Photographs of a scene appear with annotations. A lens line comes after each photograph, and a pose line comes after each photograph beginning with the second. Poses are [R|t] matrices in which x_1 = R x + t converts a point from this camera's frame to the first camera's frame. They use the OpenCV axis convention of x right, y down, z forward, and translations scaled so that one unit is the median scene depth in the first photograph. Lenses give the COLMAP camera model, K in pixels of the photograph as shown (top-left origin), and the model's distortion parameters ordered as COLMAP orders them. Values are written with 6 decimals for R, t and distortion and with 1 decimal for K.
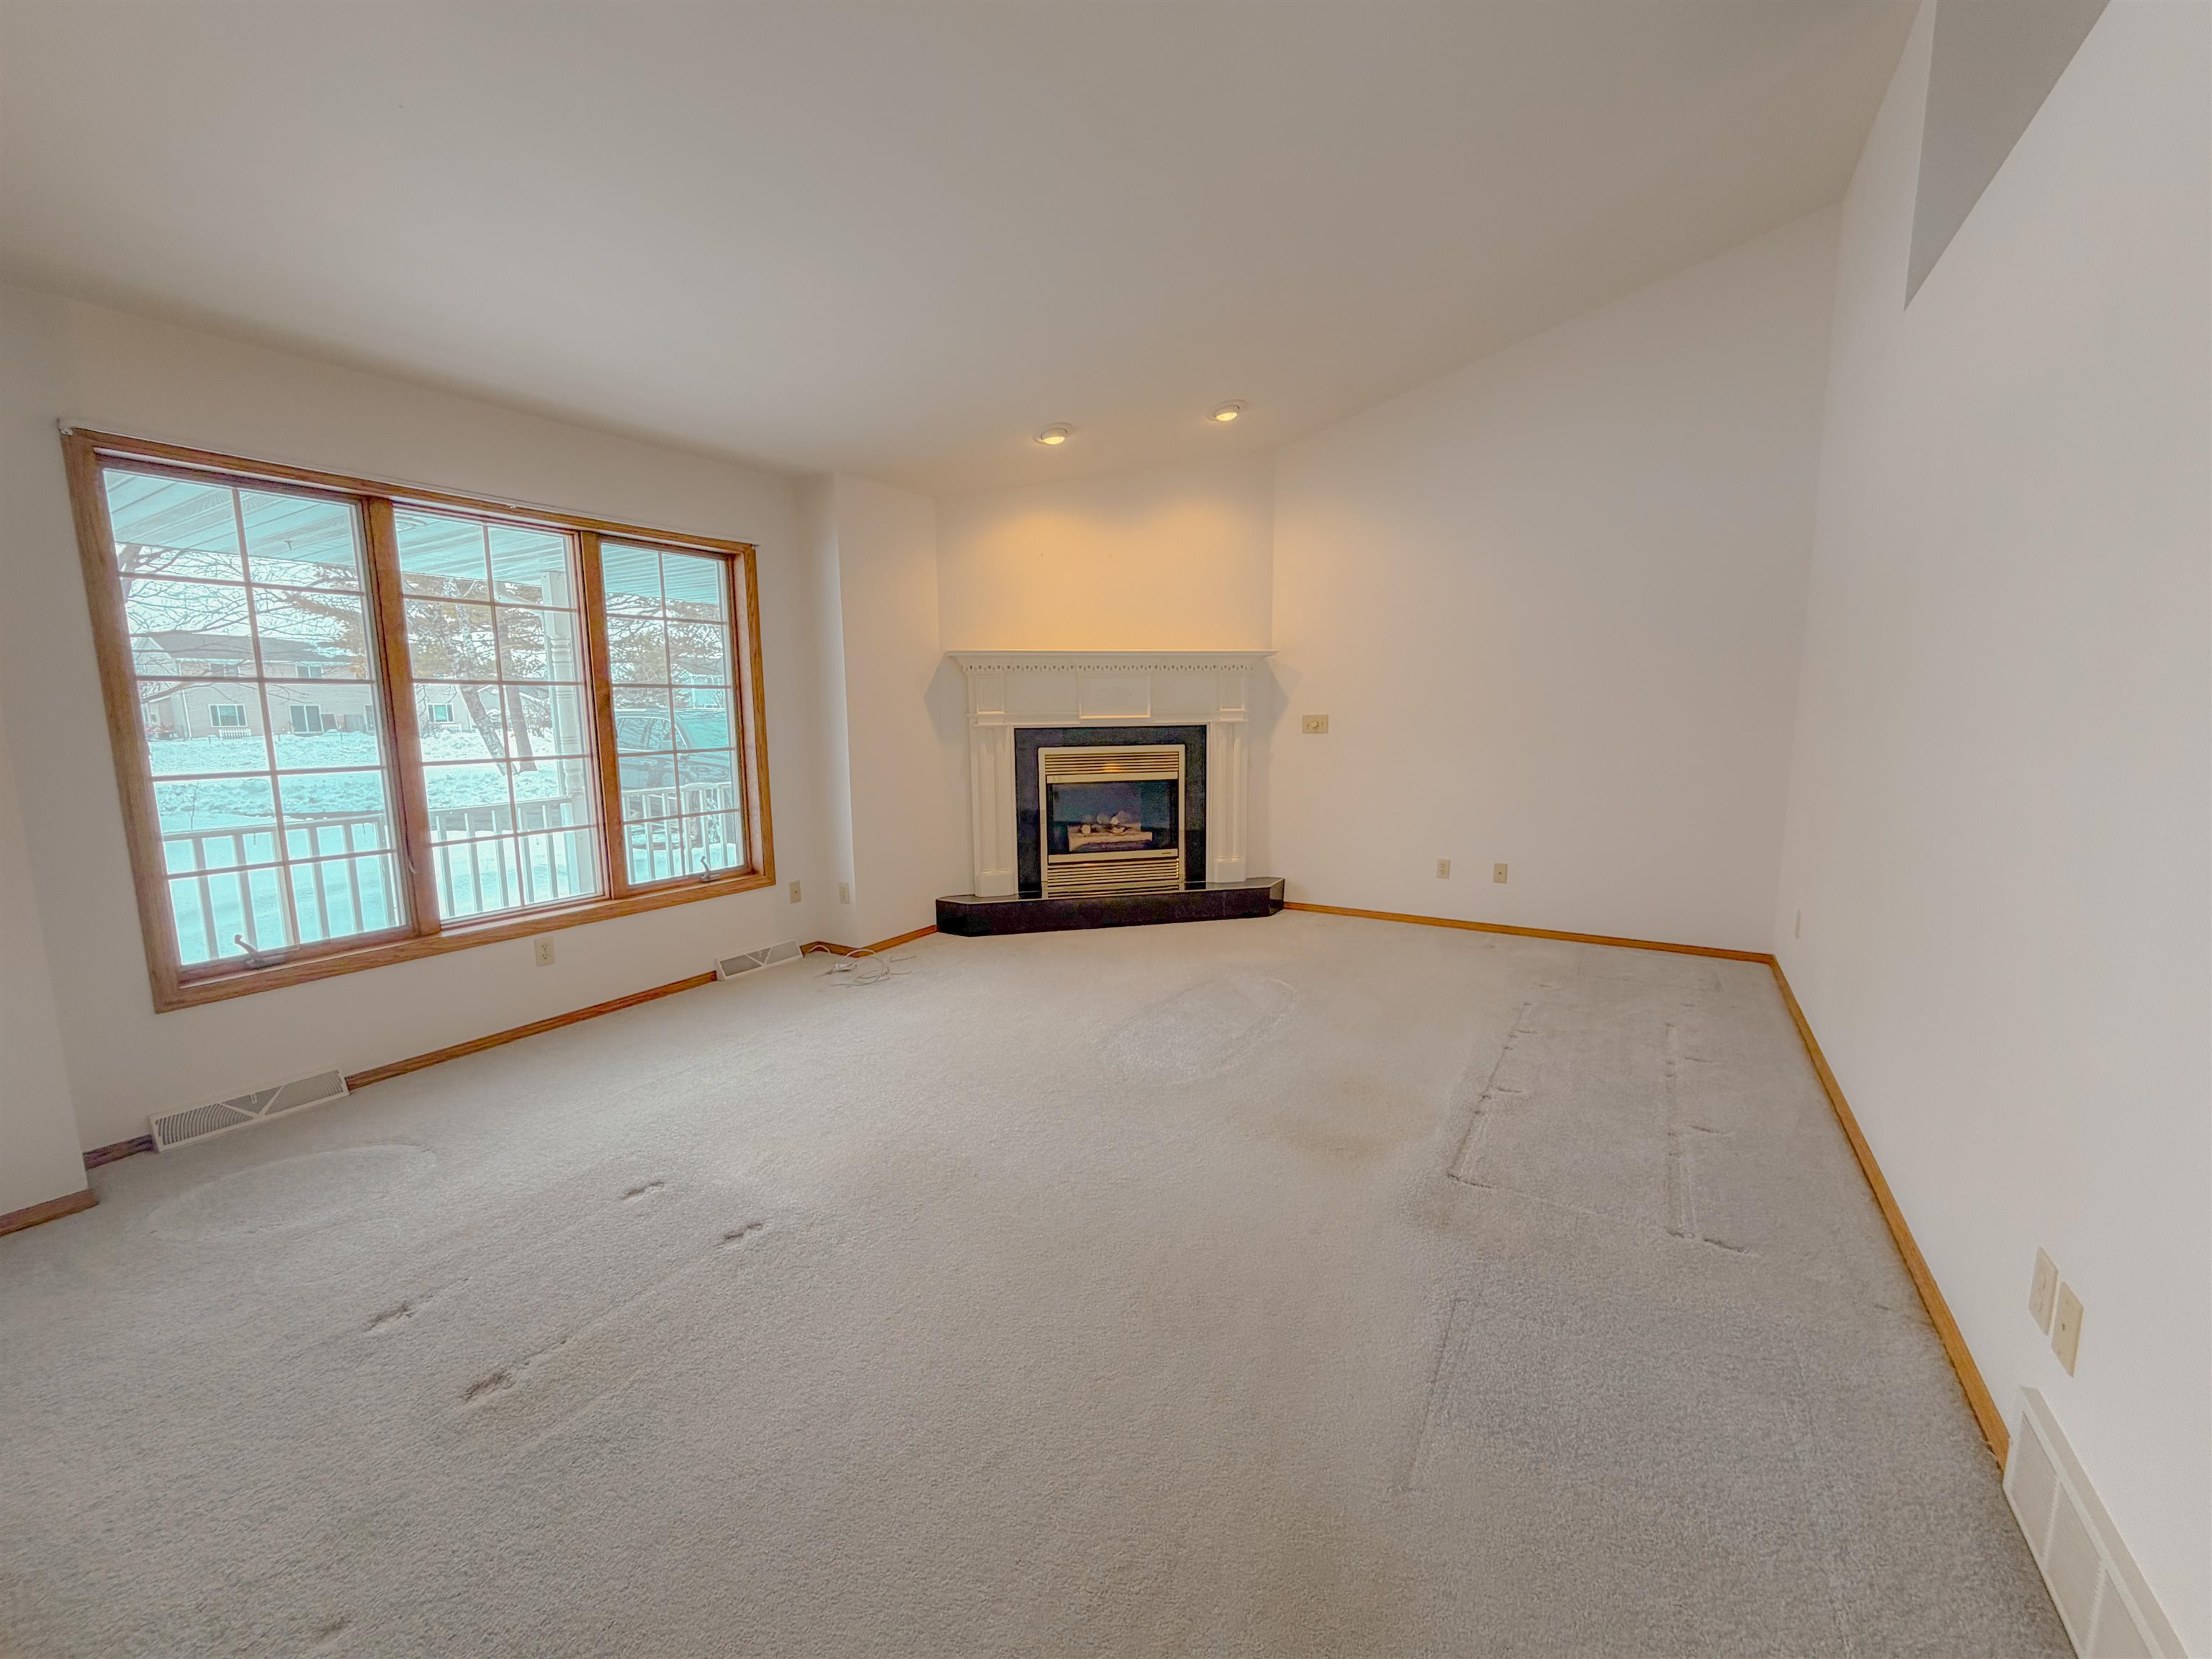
lens RADIAL K [[884.1, 0, 1100.6], [0, 884.1, 828.0], [0, 0, 1]] dist [-0.000470, 0.000122]
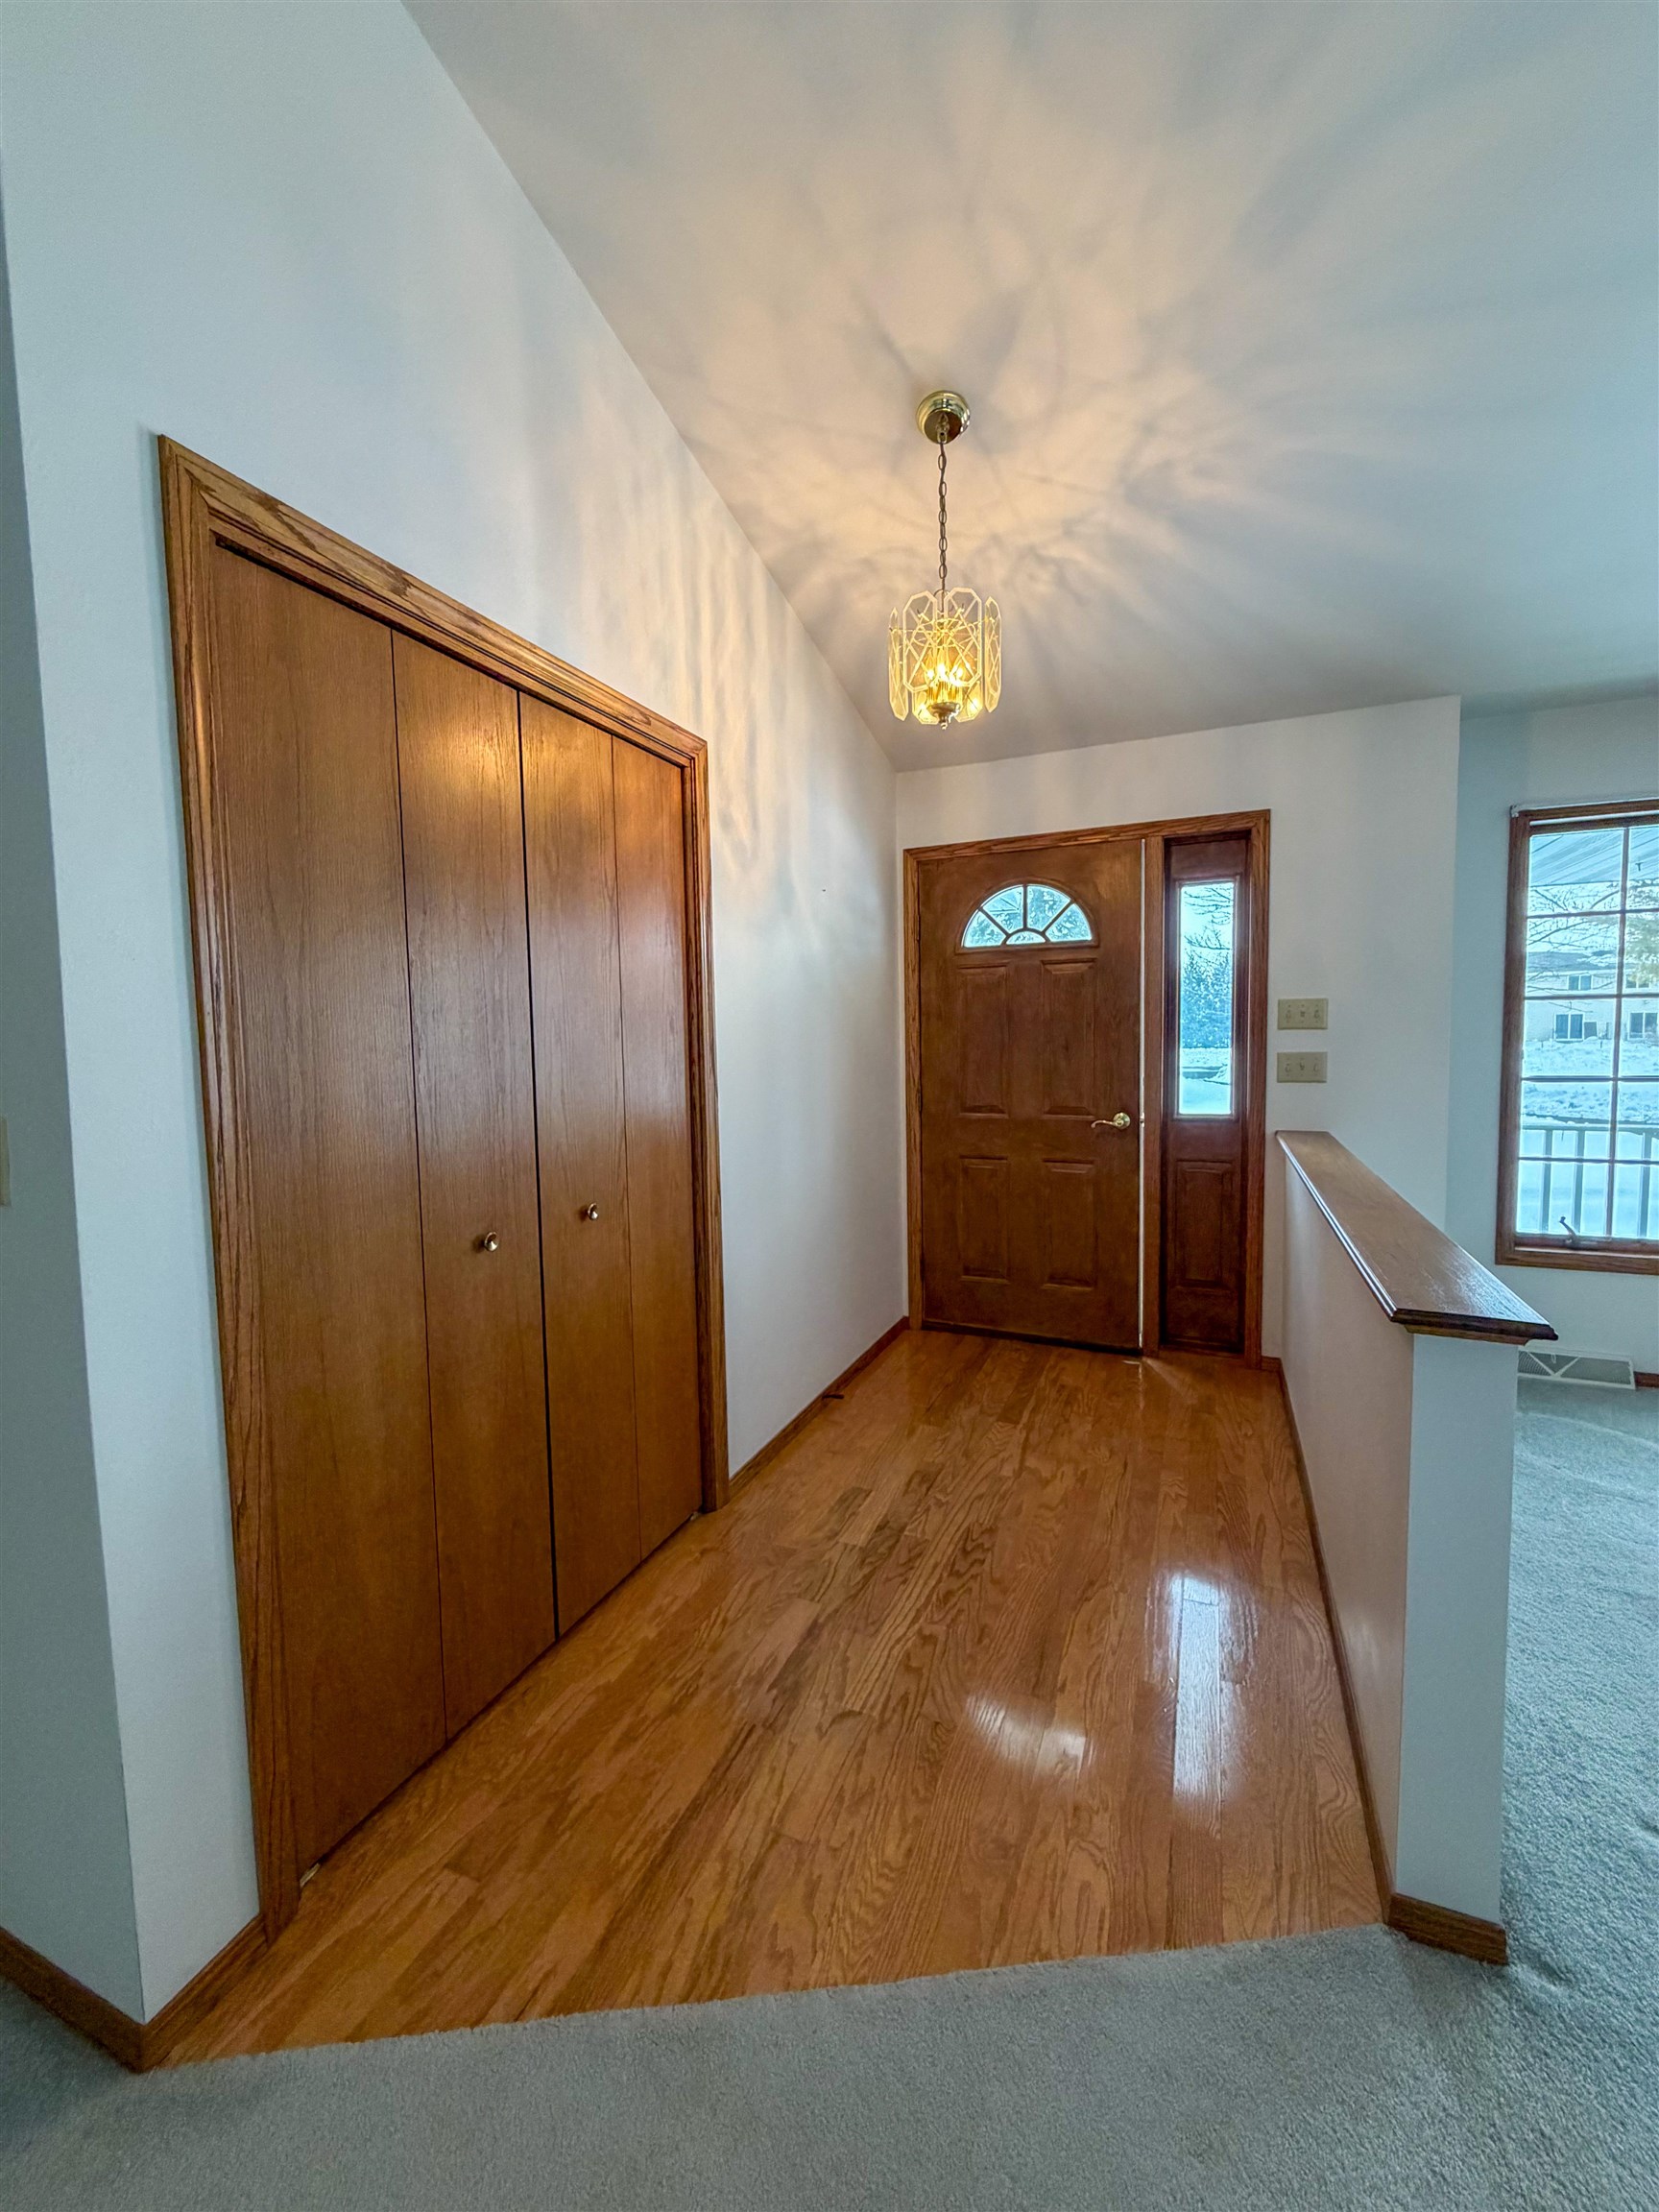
lens RADIAL K [[884.1, 0, 826.2], [0, 884.1, 1097.7], [0, 0, 1]] dist [-0.000470, 0.000122]
pose [[0.148520, 0.076219, -0.985968, 0.009822], [-0.117637, 0.991308, 0.058911, 0.010391], [0.981888, 0.107237, 0.156195, -0.127009]]
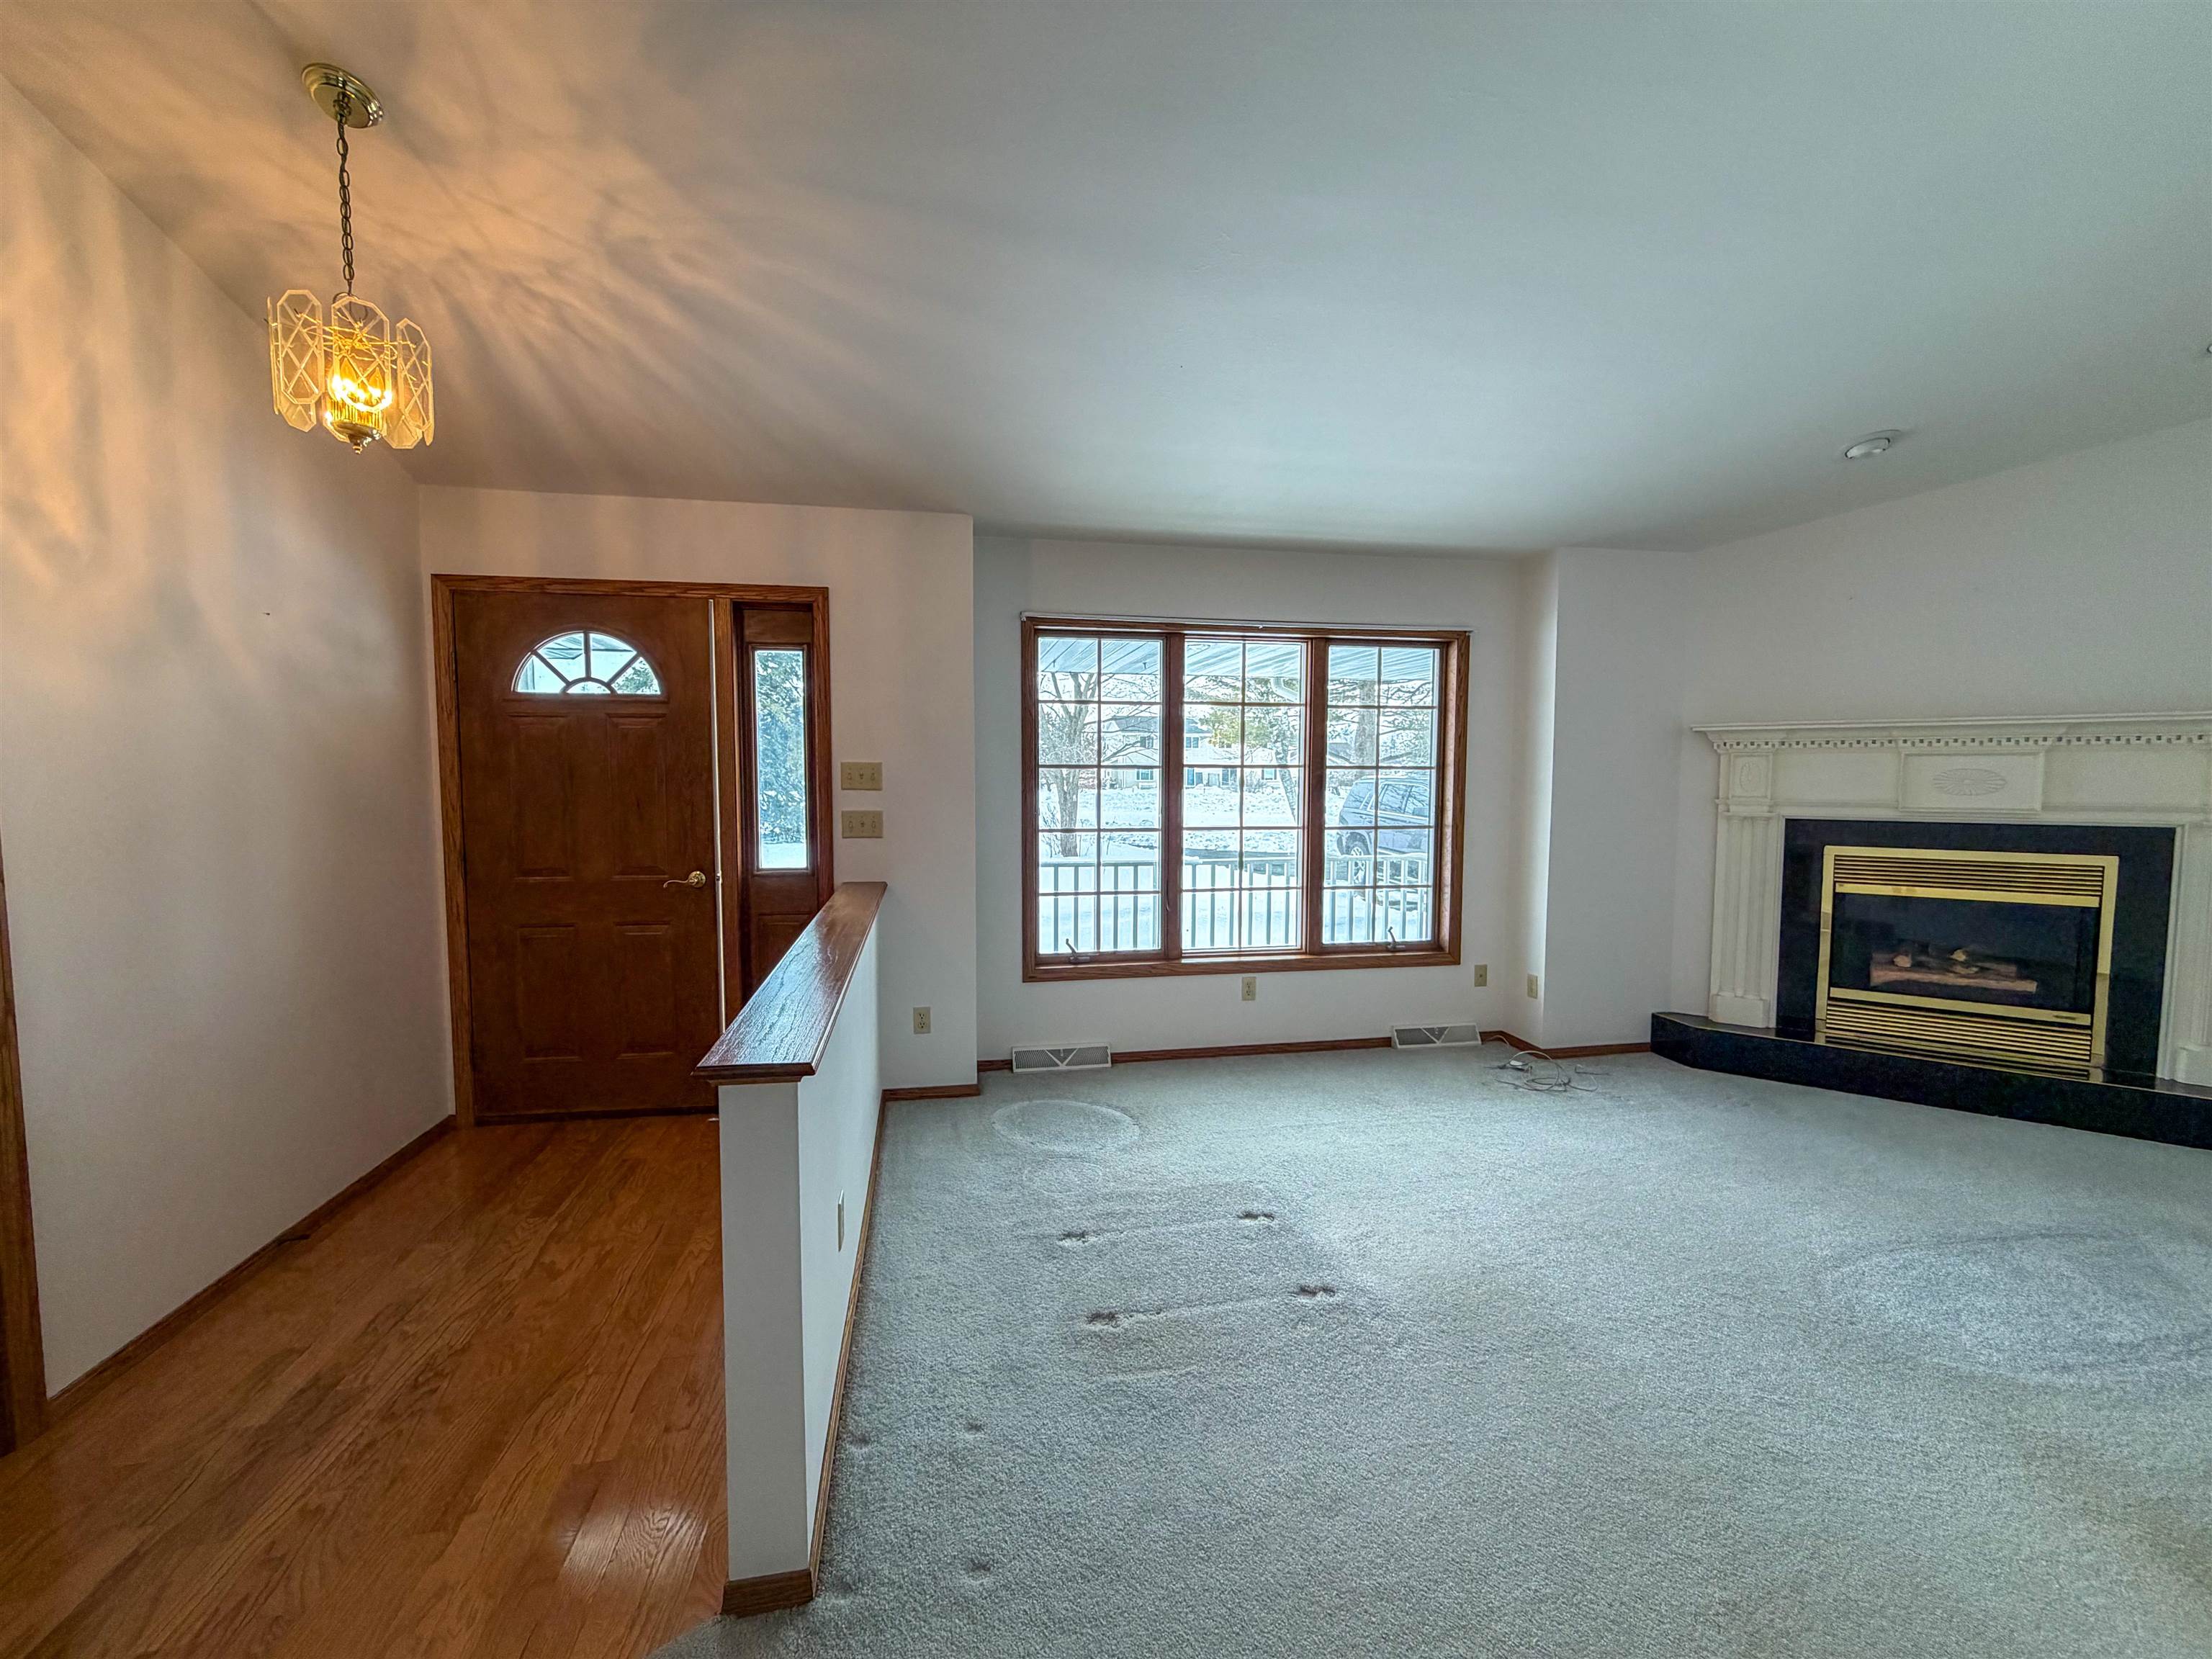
lens RADIAL K [[884.1, 0, 1098.2], [0, 884.1, 829.7], [0, 0, 1]] dist [-0.000470, 0.000122]
pose [[0.671962, 0.060117, -0.738141, 0.116286], [-0.109895, 0.993760, -0.019106, -0.032344], [0.732386, 0.093957, 0.674376, 0.022573]]
